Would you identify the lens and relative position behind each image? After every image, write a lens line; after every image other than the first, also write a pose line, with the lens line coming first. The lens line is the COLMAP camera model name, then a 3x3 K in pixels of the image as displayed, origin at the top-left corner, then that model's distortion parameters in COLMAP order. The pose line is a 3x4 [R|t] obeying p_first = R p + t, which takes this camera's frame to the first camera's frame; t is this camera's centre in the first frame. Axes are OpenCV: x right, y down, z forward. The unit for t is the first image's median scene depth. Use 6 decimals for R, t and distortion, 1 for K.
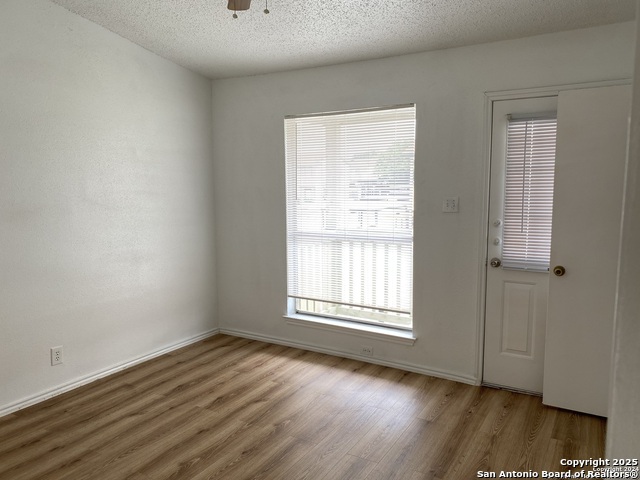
lens RADIAL K [[484.0, 0, 320.4], [0, 484.0, 239.6], [0, 0, 1]] dist [0.000828, 0.000424]
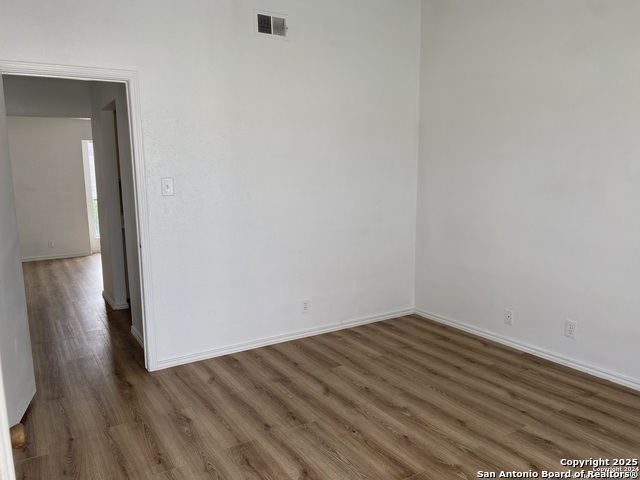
lens RADIAL K [[484.0, 0, 320.7], [0, 484.0, 241.1], [0, 0, 1]] dist [0.000828, 0.000424]
pose [[-0.449459, 0.139557, -0.882332, 0.602035], [-0.089715, 0.975675, 0.200022, -0.103384], [0.888784, 0.169060, -0.426006, 0.994005]]
